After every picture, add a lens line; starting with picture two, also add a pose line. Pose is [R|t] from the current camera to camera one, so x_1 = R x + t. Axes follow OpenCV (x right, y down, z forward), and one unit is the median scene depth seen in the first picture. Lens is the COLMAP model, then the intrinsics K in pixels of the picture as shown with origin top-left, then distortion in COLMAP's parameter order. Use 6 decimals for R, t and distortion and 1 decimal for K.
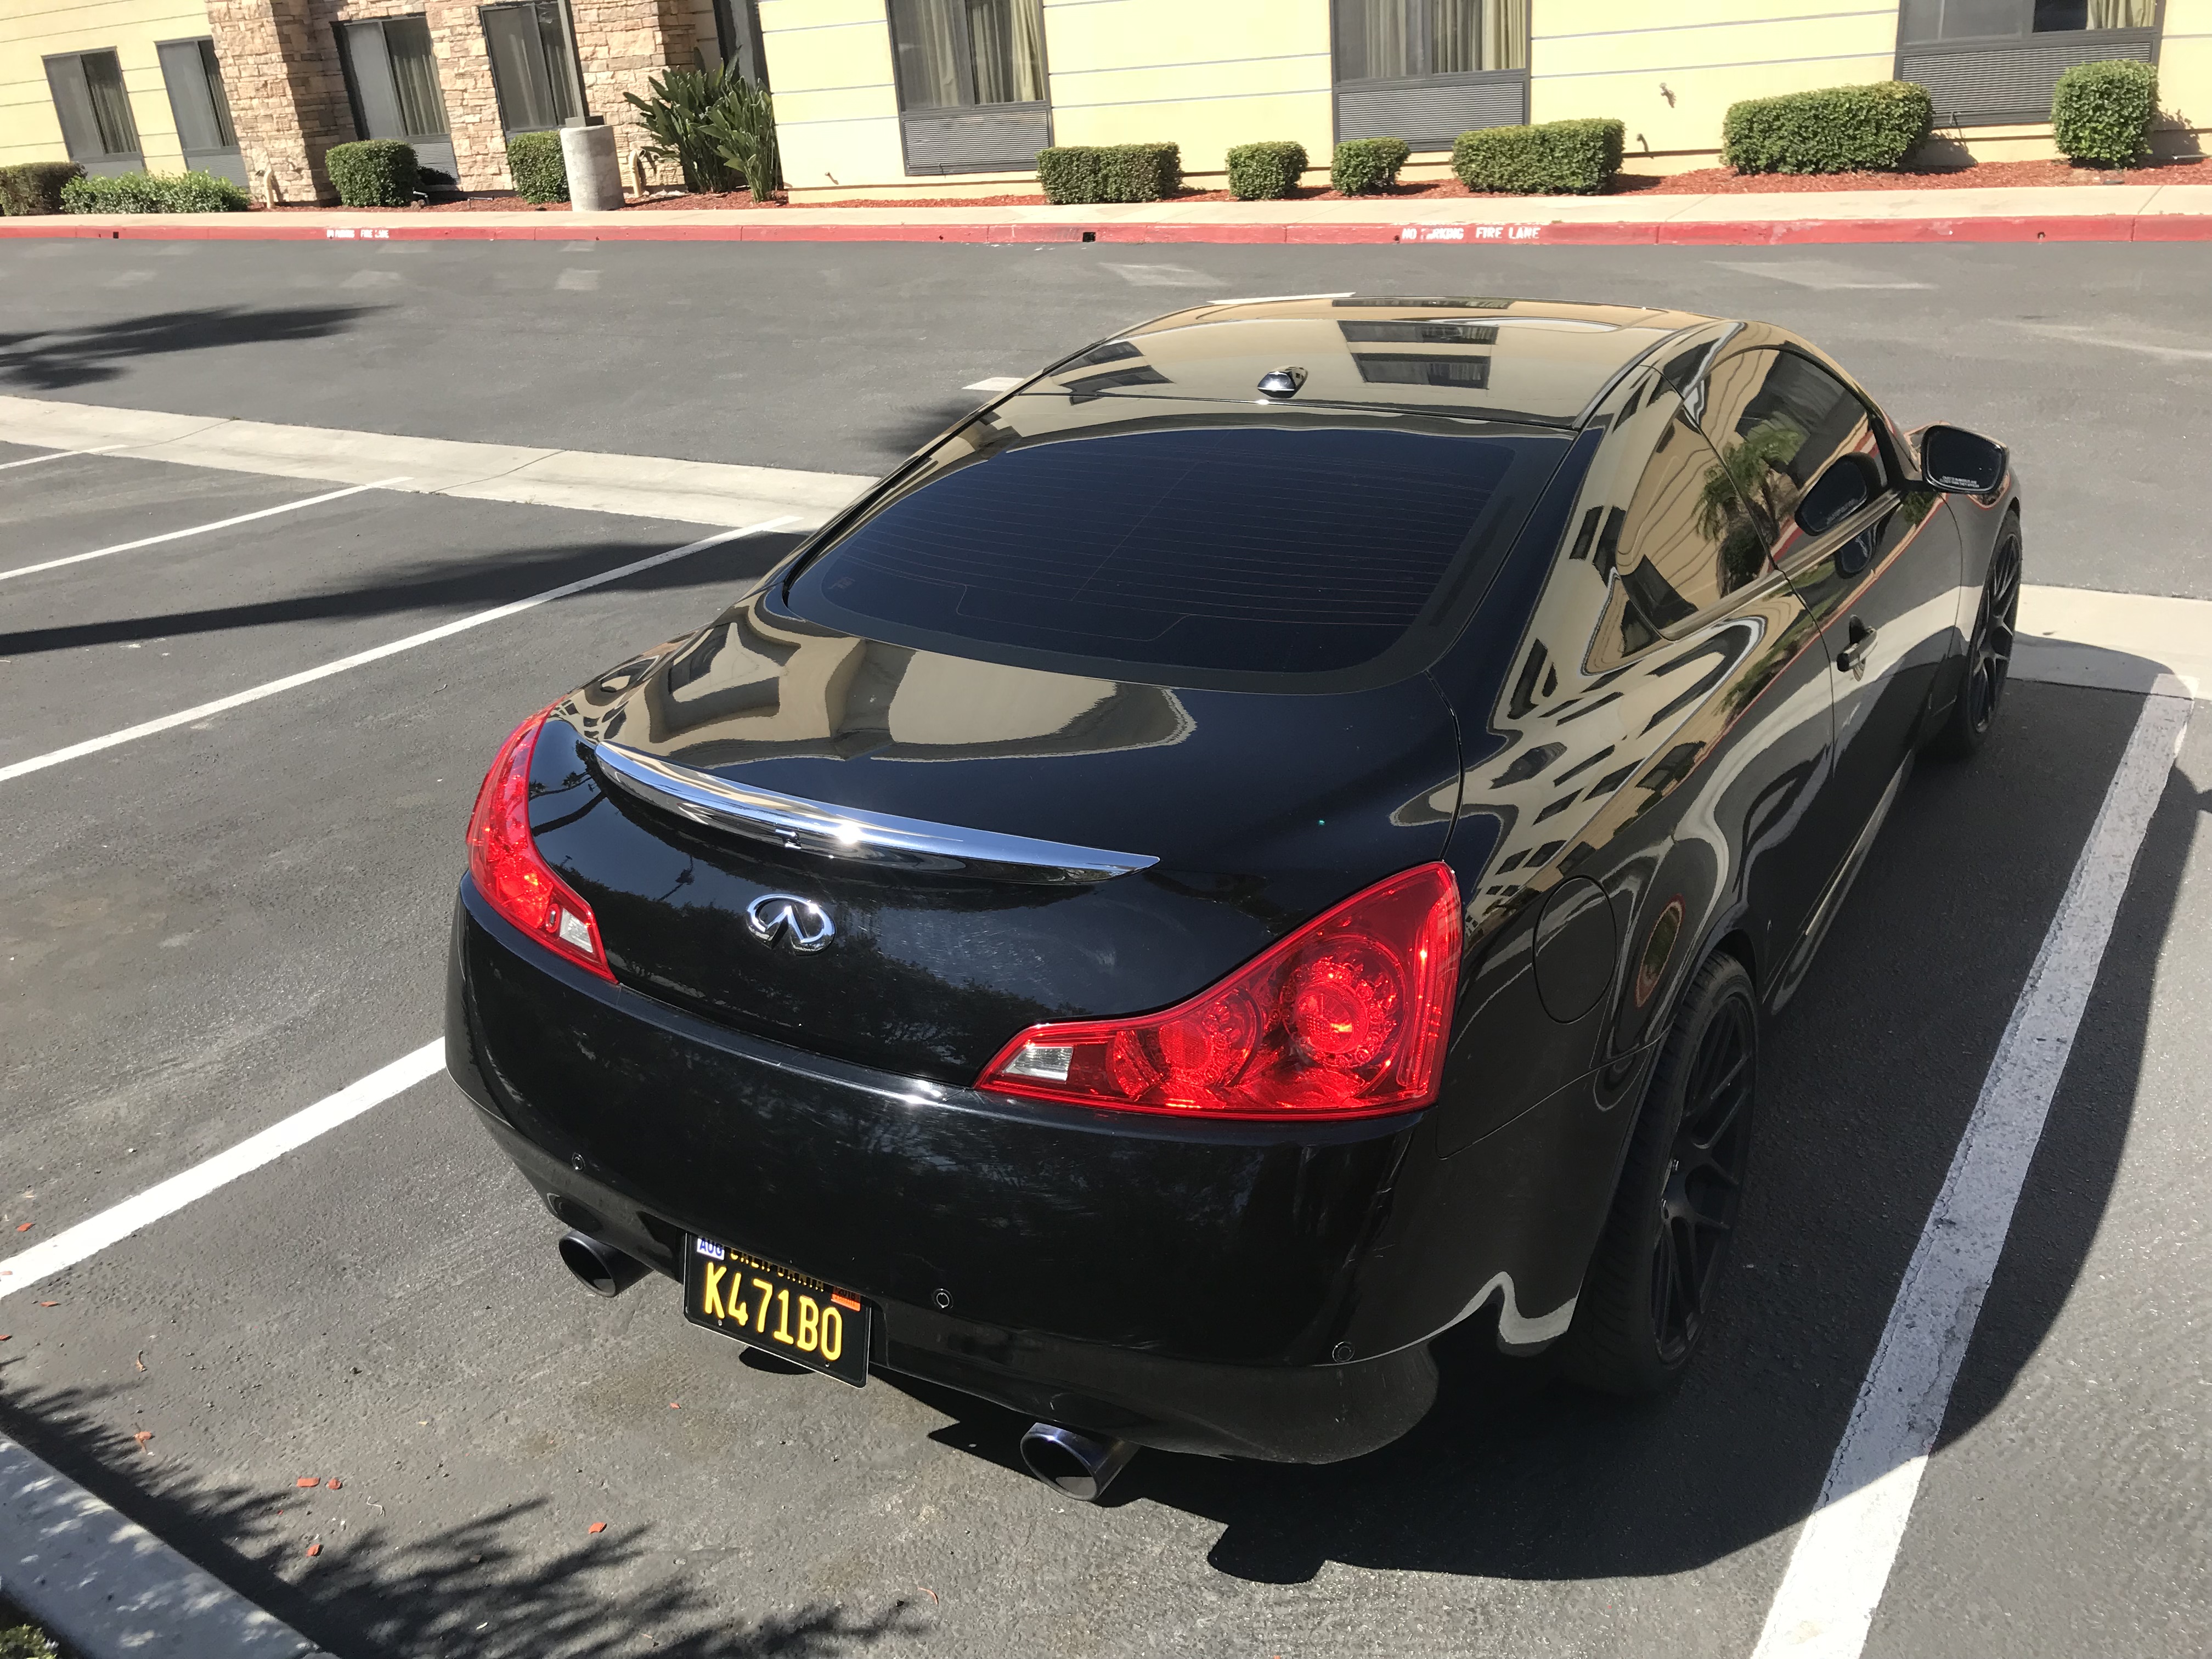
lens RADIAL K [[1813.8, 0, 1104.5], [0, 1813.8, 810.3], [0, 0, 1]] dist [0.018040, -0.012040]
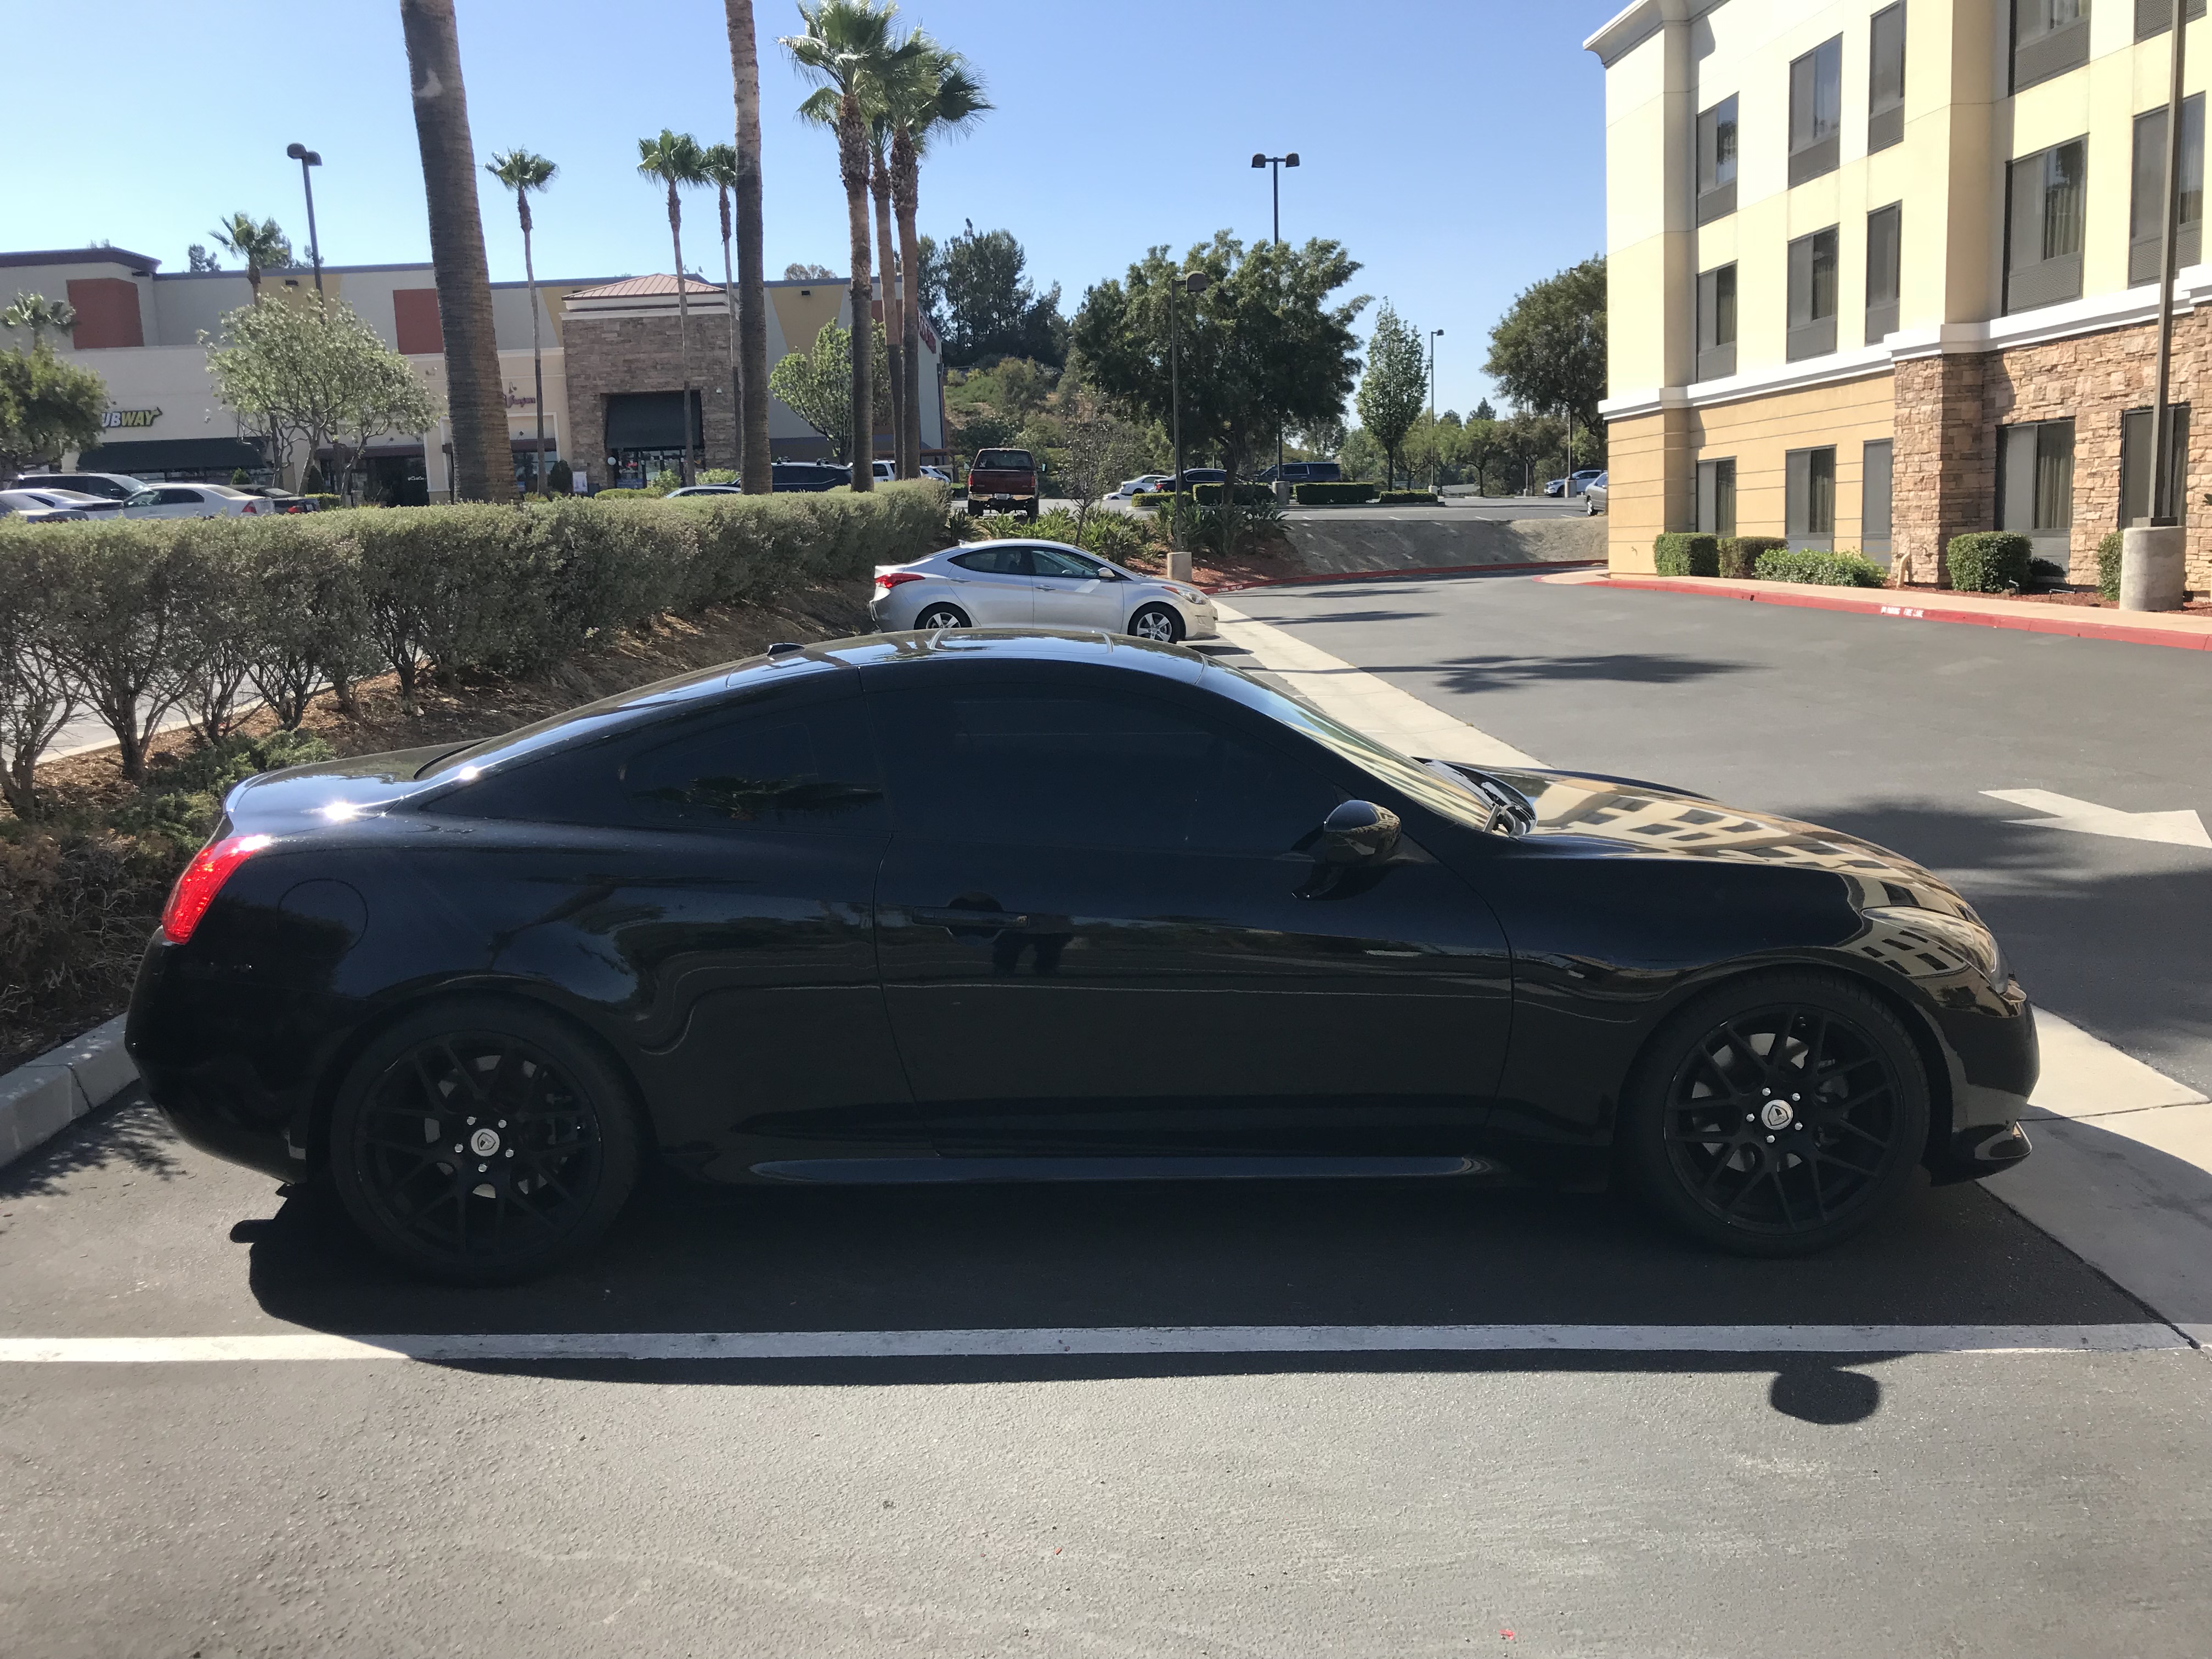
lens RADIAL K [[1813.8, 0, 1104.0], [0, 1813.8, 834.1], [0, 0, 1]] dist [0.018040, -0.012040]
pose [[0.569239, 0.184017, -0.801314, 0.174052], [-0.328685, 0.944293, -0.016641, -0.019210], [0.753613, 0.272853, 0.598012, 0.039133]]
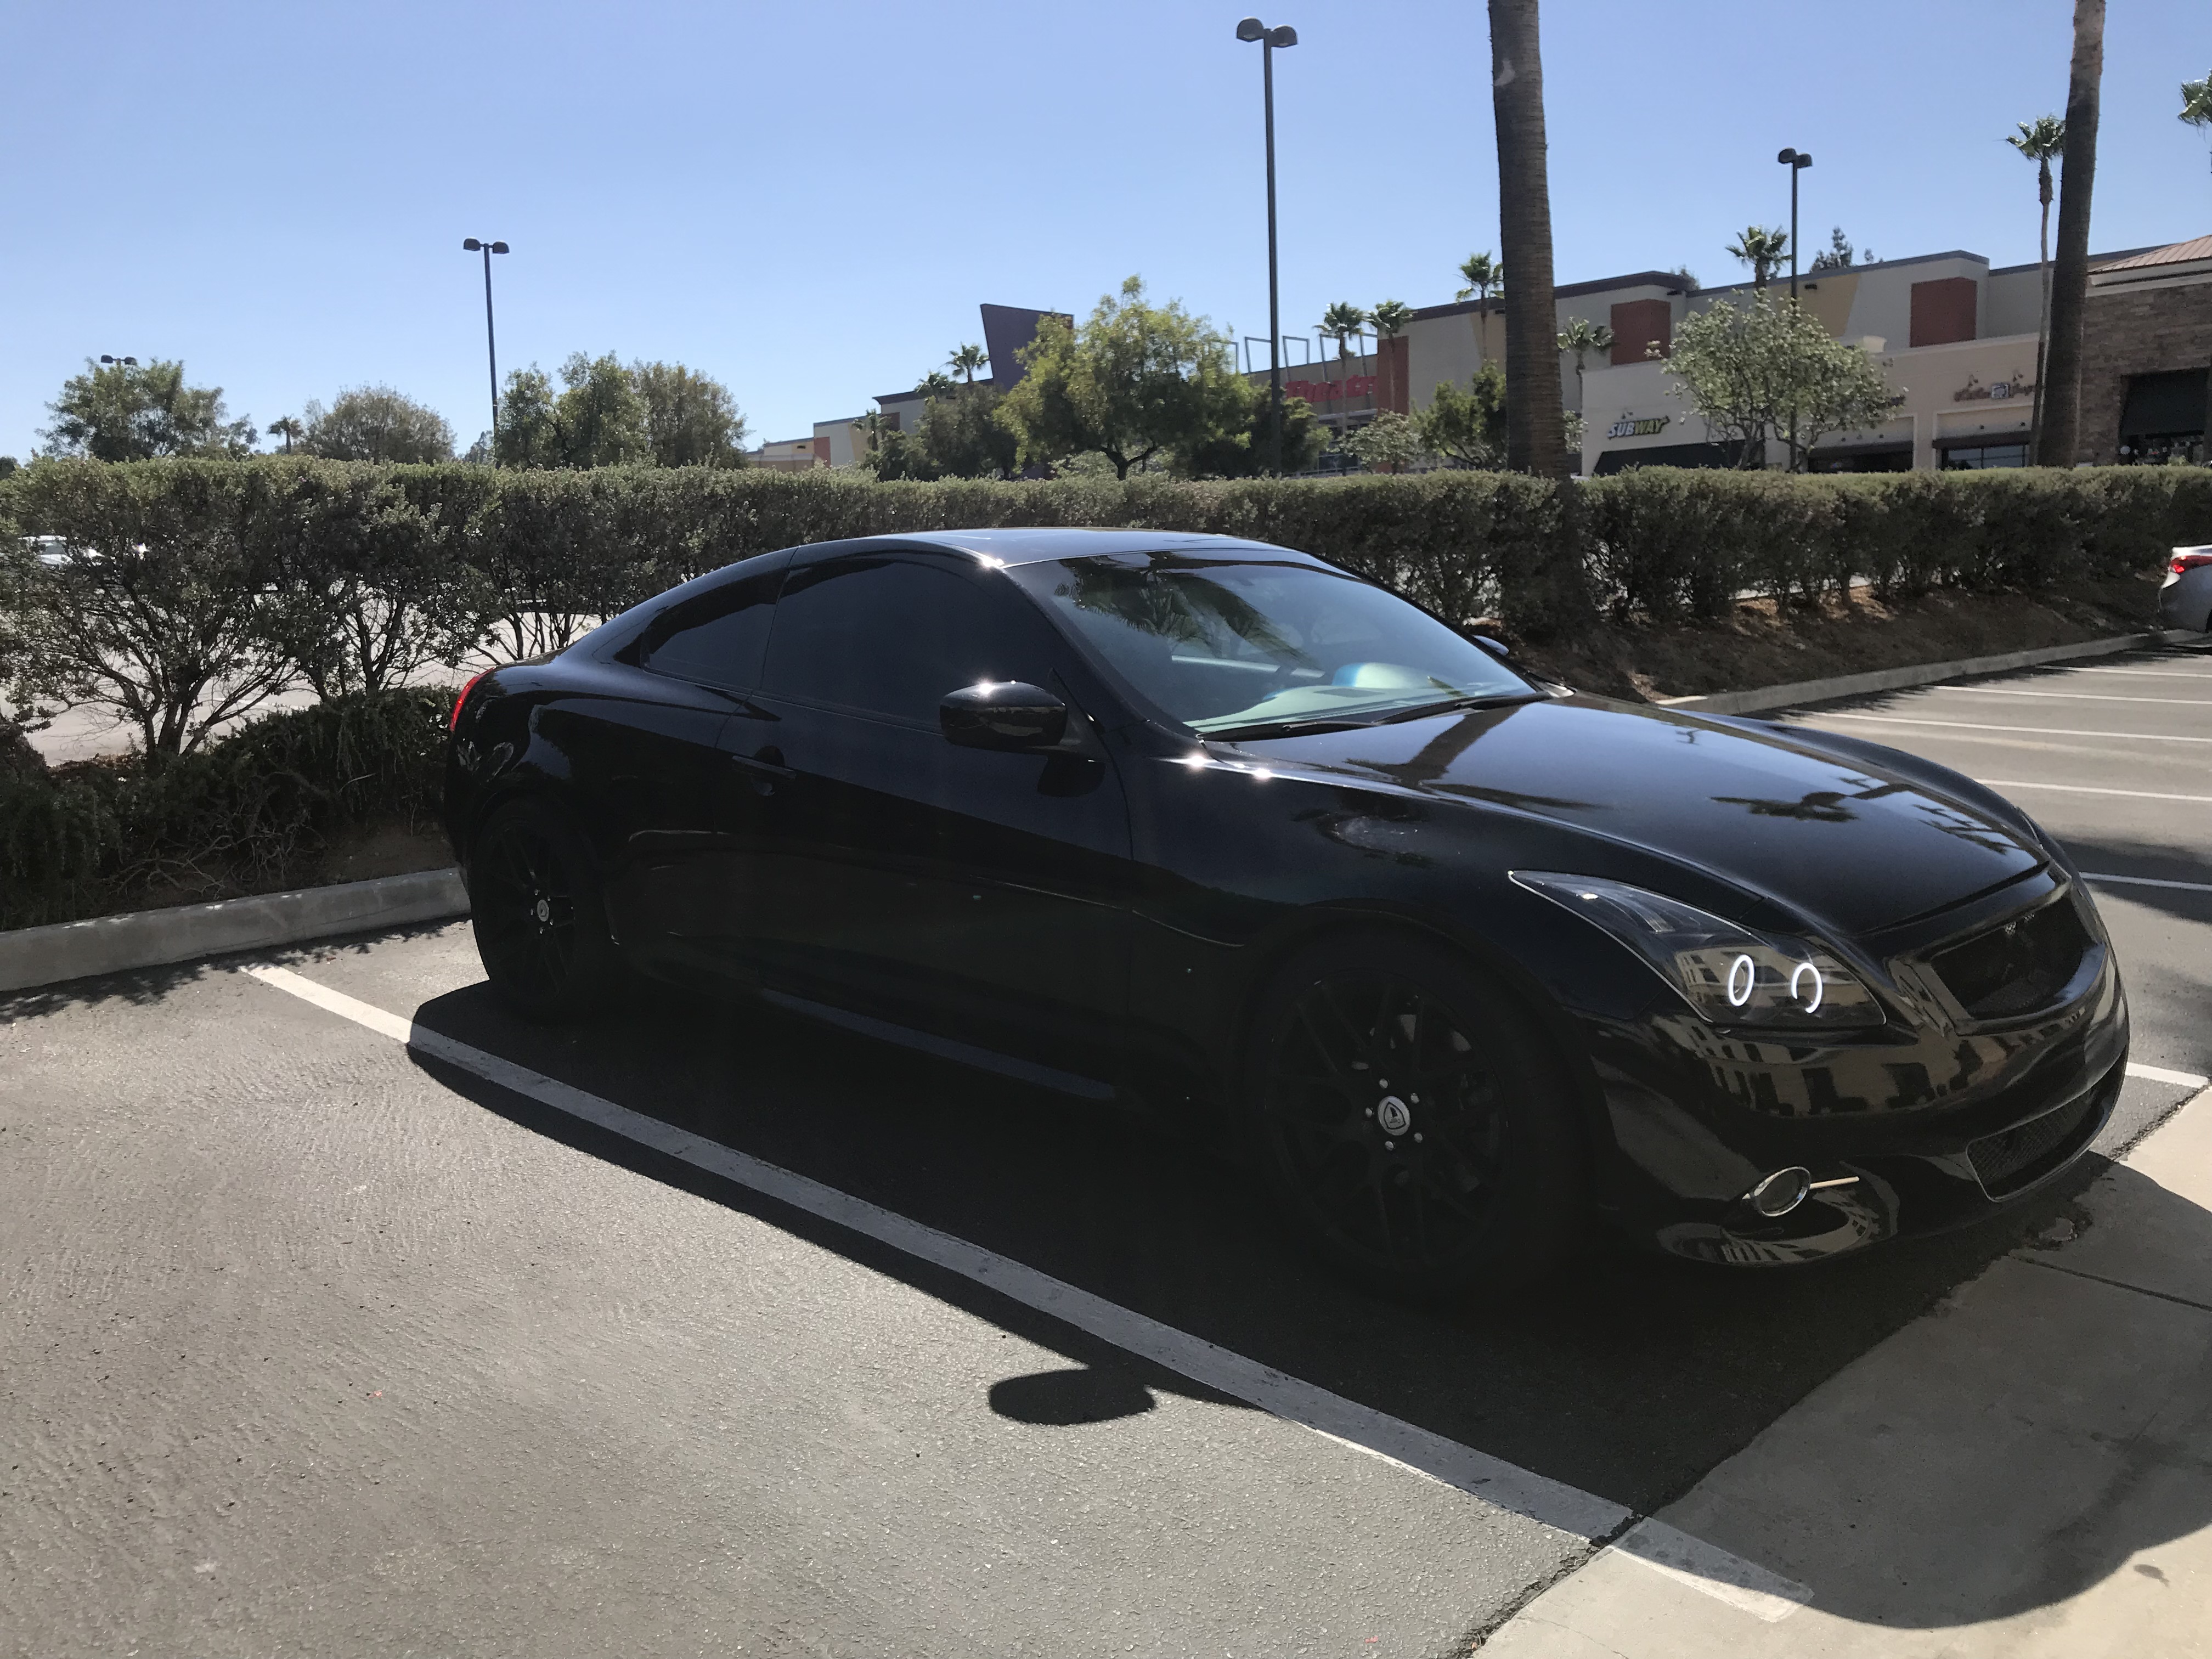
lens RADIAL K [[1813.8, 0, 1106.7], [0, 1813.8, 834.4], [0, 0, 1]] dist [0.018040, -0.012040]
pose [[-0.179035, 0.209211, -0.961341, 0.202766], [-0.351624, 0.898985, 0.261125, -0.059707], [0.918862, 0.384781, -0.087386, 0.166953]]
